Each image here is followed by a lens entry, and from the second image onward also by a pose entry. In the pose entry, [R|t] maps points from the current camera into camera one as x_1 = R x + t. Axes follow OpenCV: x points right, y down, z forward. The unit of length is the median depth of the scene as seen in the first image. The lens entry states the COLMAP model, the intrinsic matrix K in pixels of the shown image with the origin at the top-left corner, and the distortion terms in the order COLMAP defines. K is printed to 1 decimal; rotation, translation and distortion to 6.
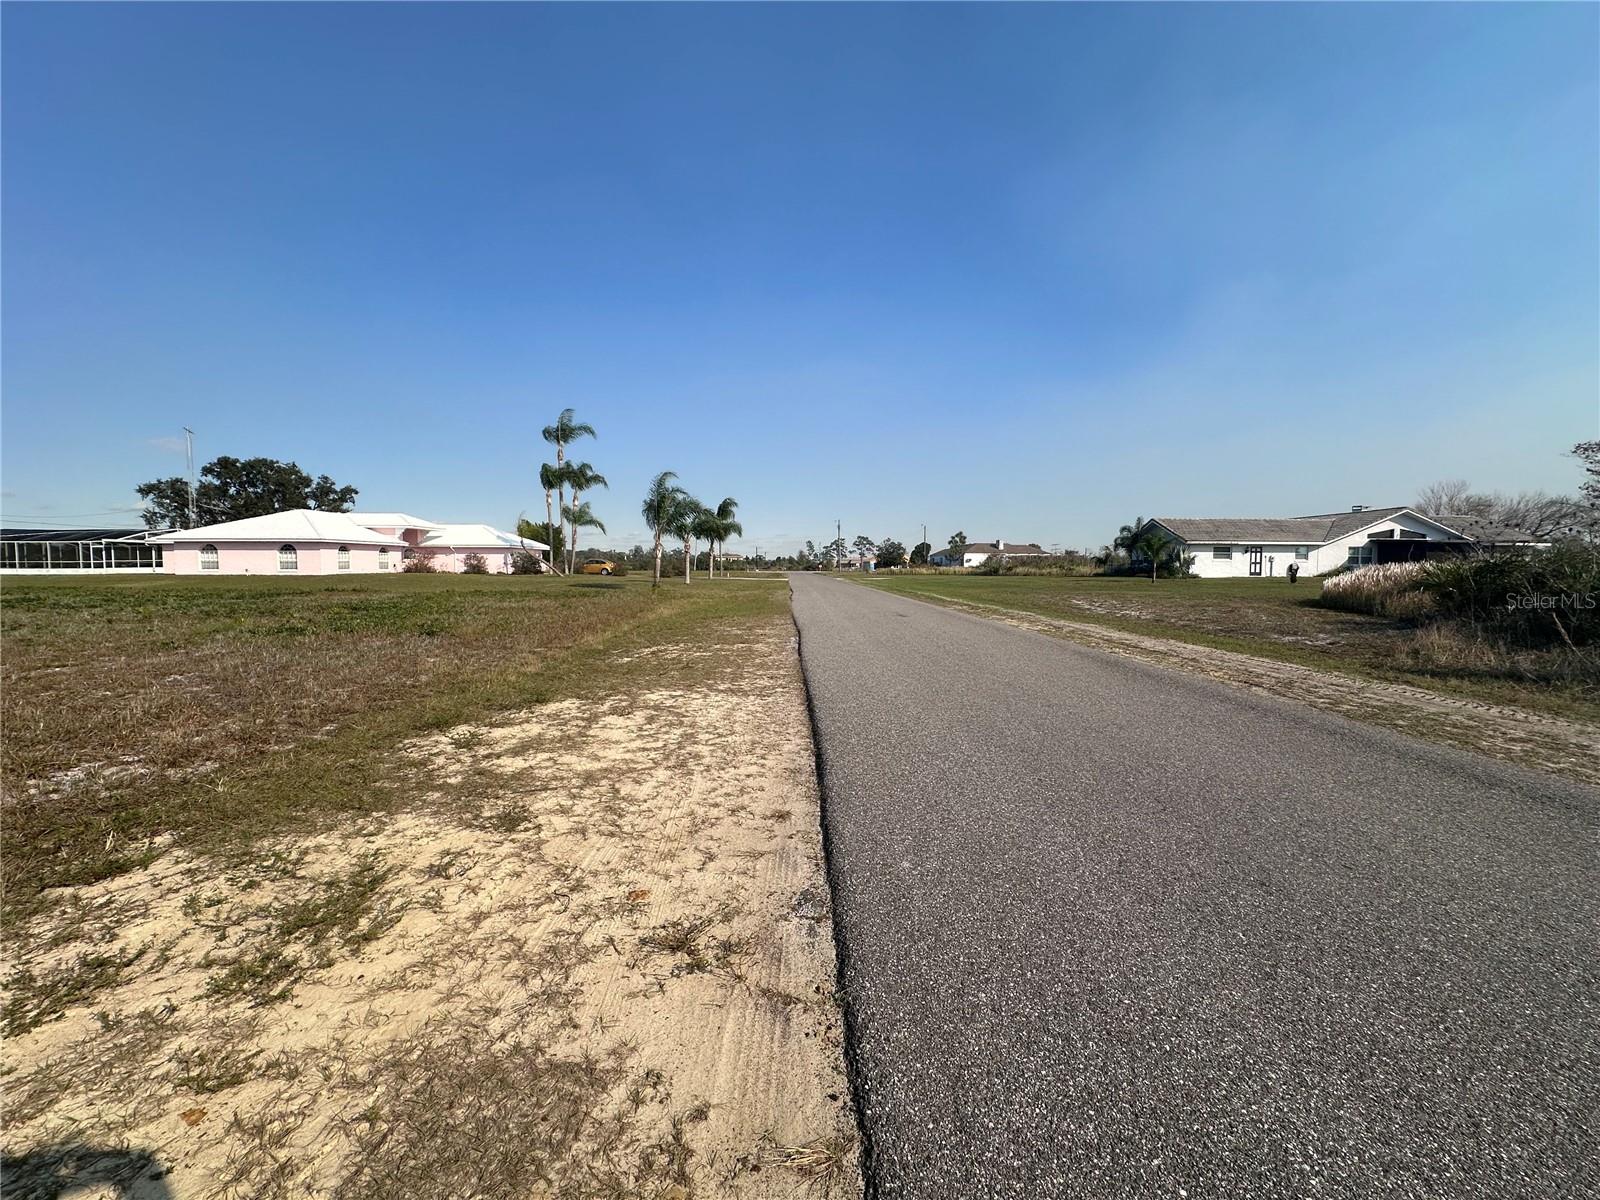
lens RADIAL K [[645.3, 0, 804.2], [0, 645.3, 604.5], [0, 0, 1]] dist [0.007959, 0.000129]
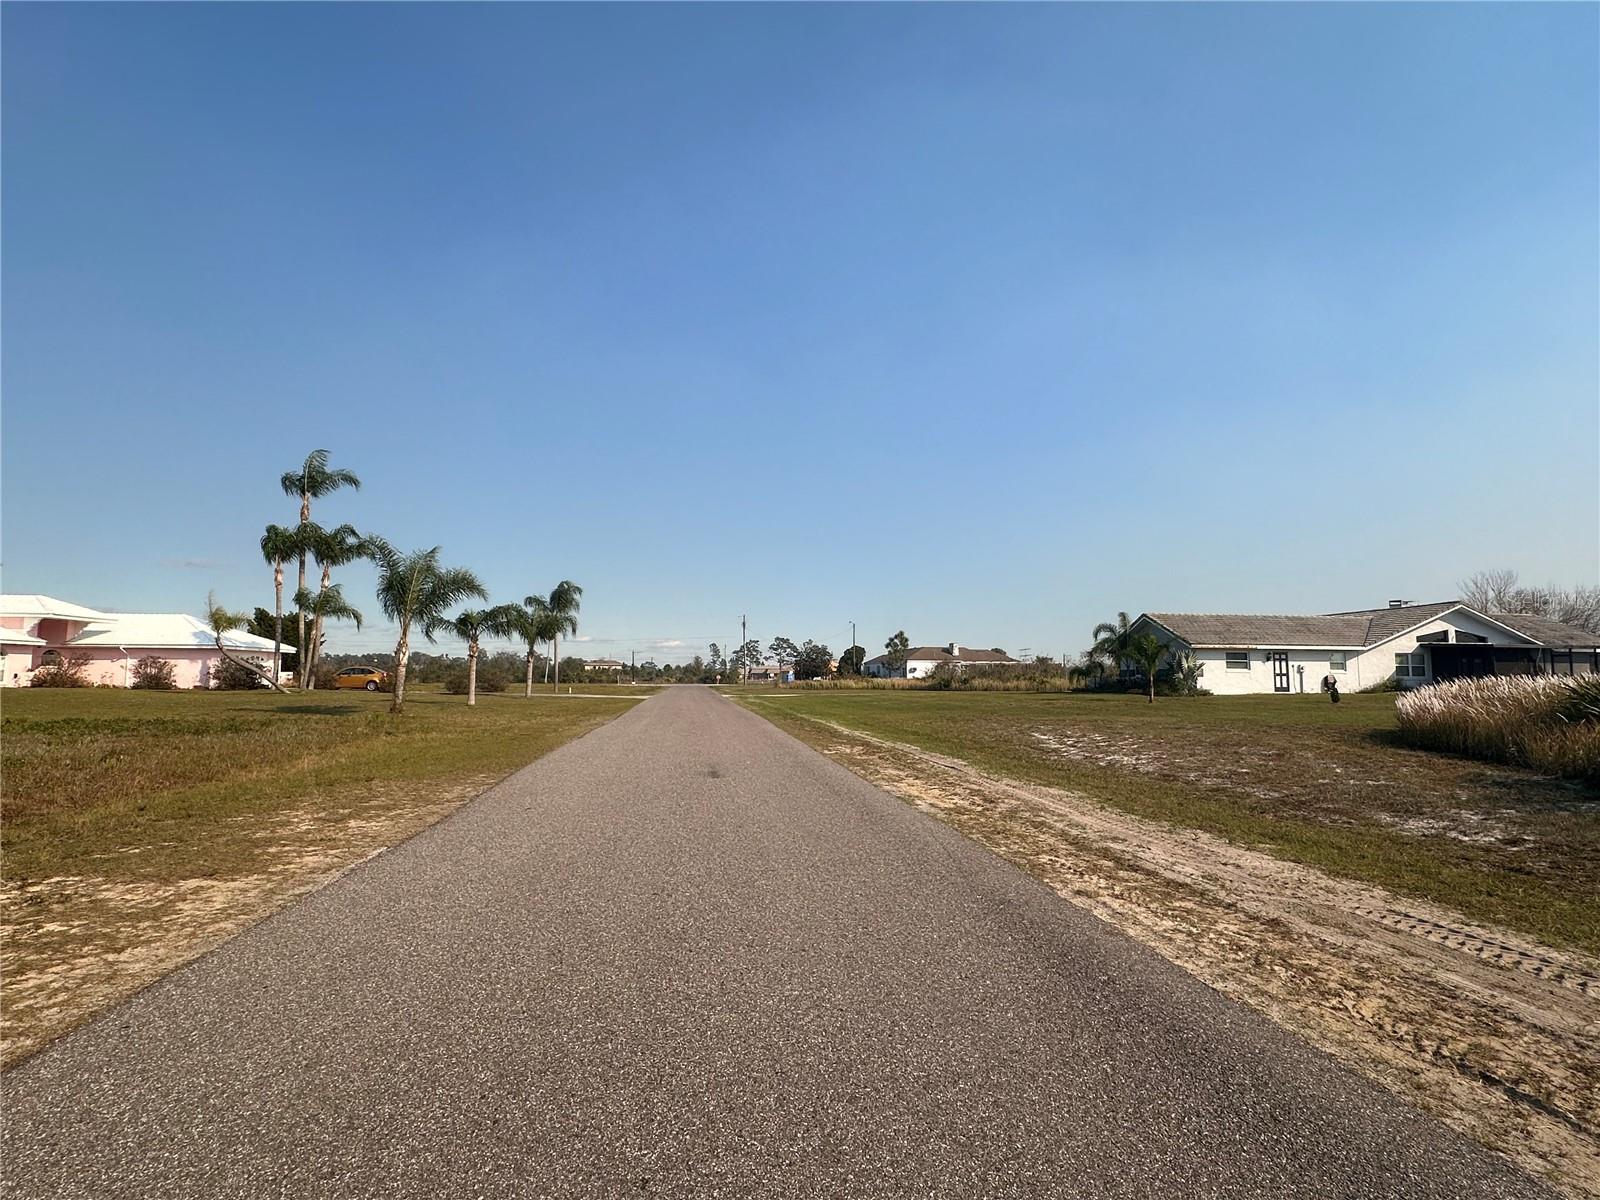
lens RADIAL K [[836.5, 0, 793.8], [0, 836.5, 596.9], [0, 0, 1]] dist [-0.002524, 0.000410]
pose [[0.995380, 0.010613, 0.095429, 0.051414], [0.004201, 0.988107, -0.153712, -0.007242], [-0.095925, 0.153402, 0.983497, 0.098913]]
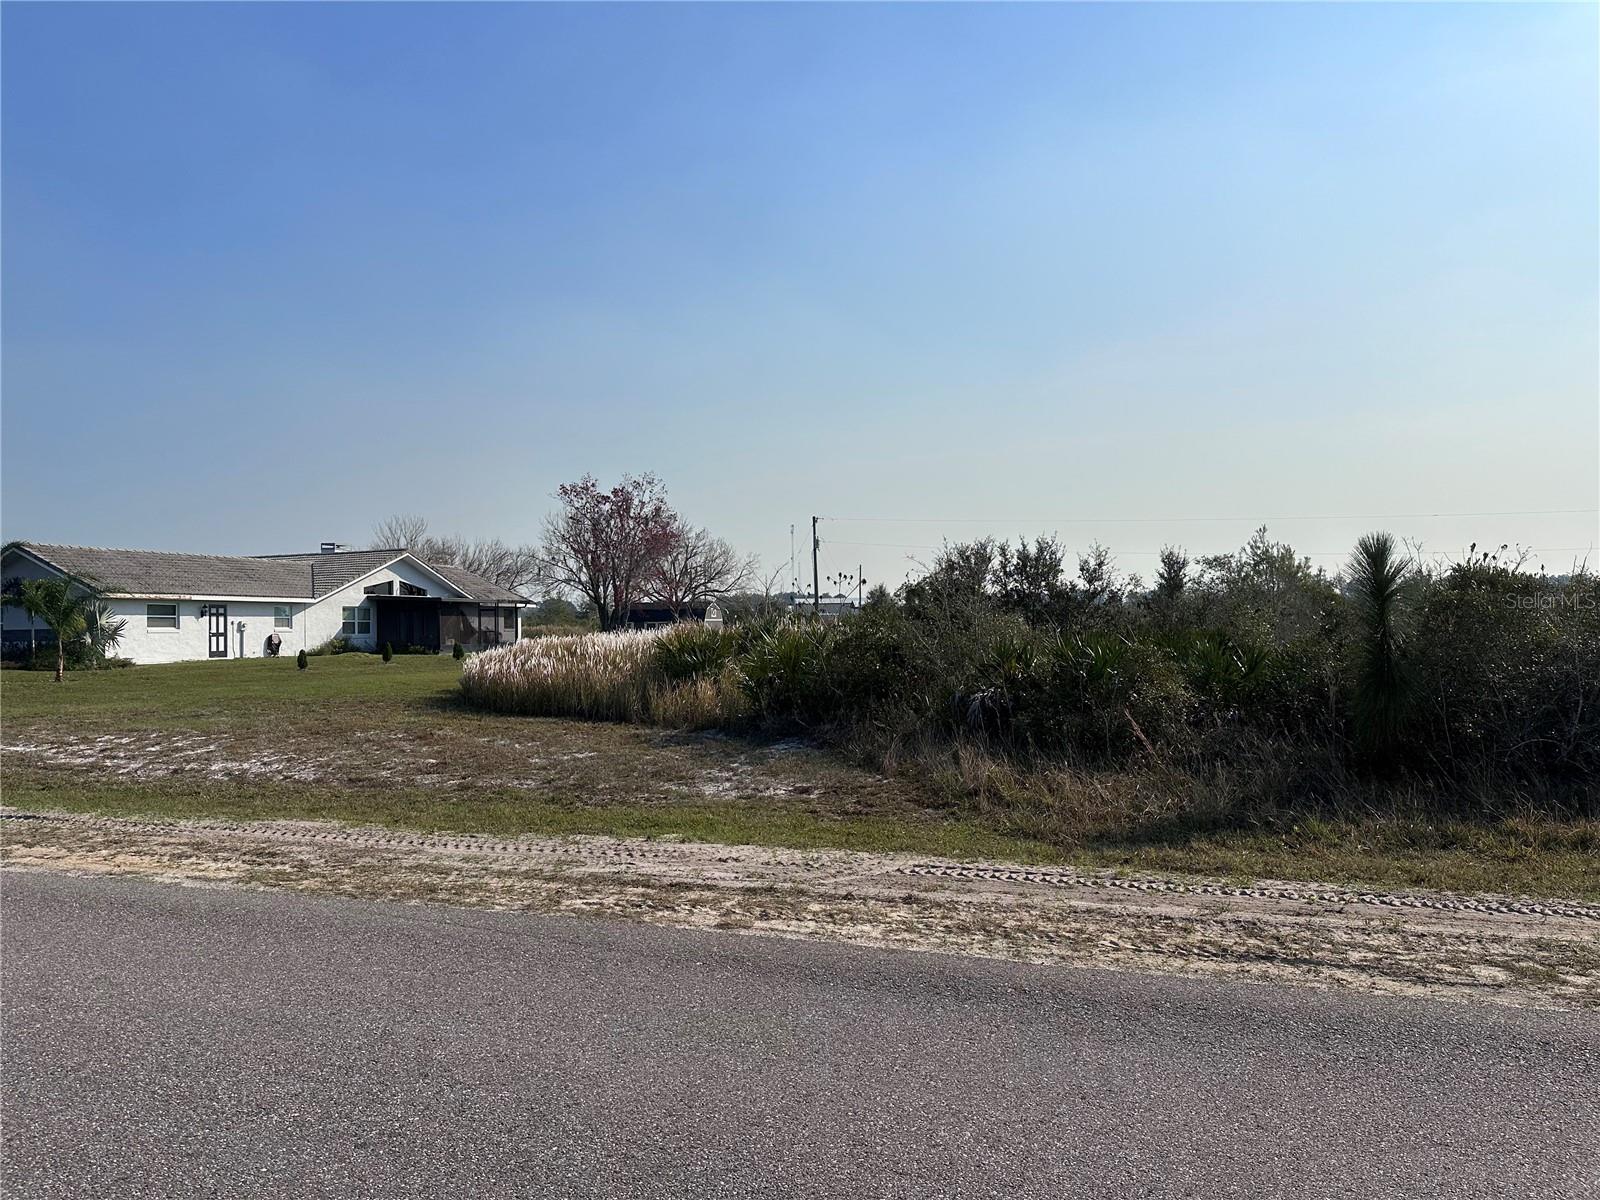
lens RADIAL K [[1120.4, 0, 800.9], [0, 1120.4, 588.8], [0, 0, 1]] dist [0.075238, -0.103547]
pose [[0.368582, 0.022078, 0.929333, -0.016001], [0.072762, 0.995966, -0.052519, -0.014570], [-0.926743, 0.086978, 0.365489, 0.166933]]
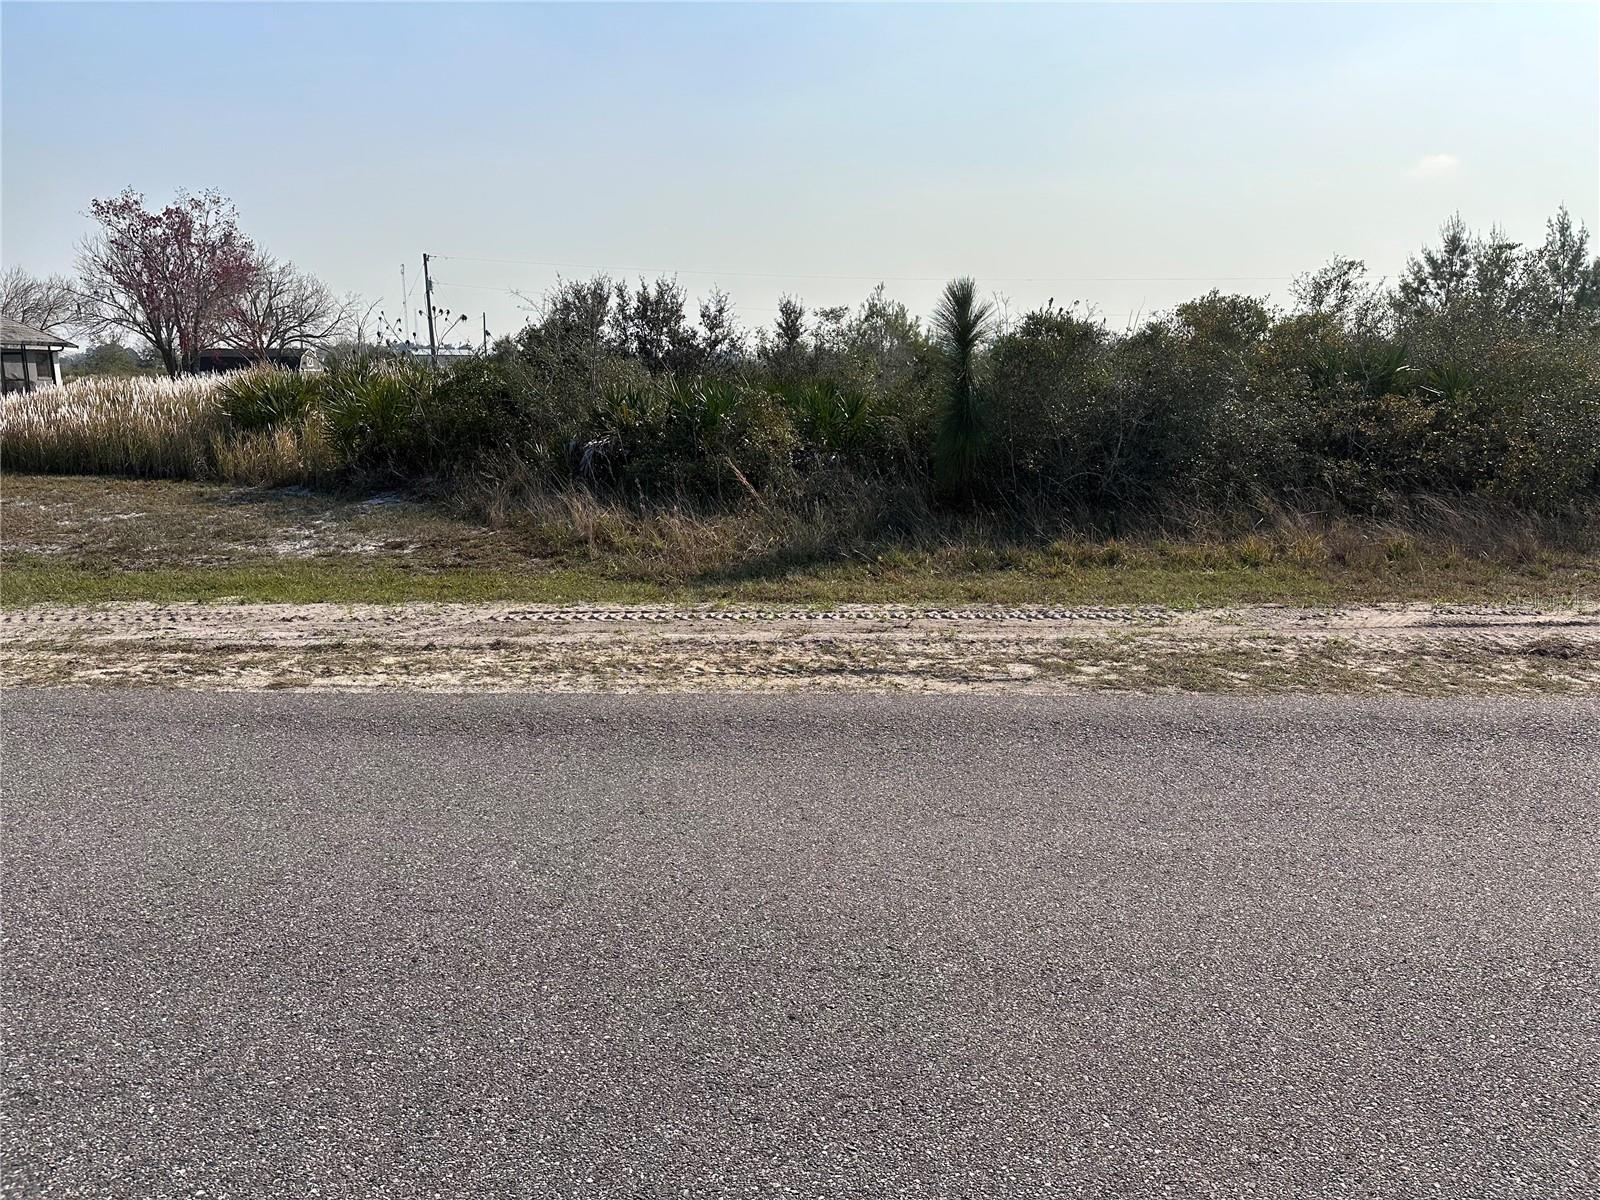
lens RADIAL K [[1120.4, 0, 816.0], [0, 1120.4, 599.4], [0, 0, 1]] dist [0.075238, -0.103547]
pose [[0.047136, -0.194355, 0.979798, -0.008017], [0.066149, 0.979342, 0.191083, -0.010771], [-0.996696, 0.055806, 0.059019, 0.163205]]
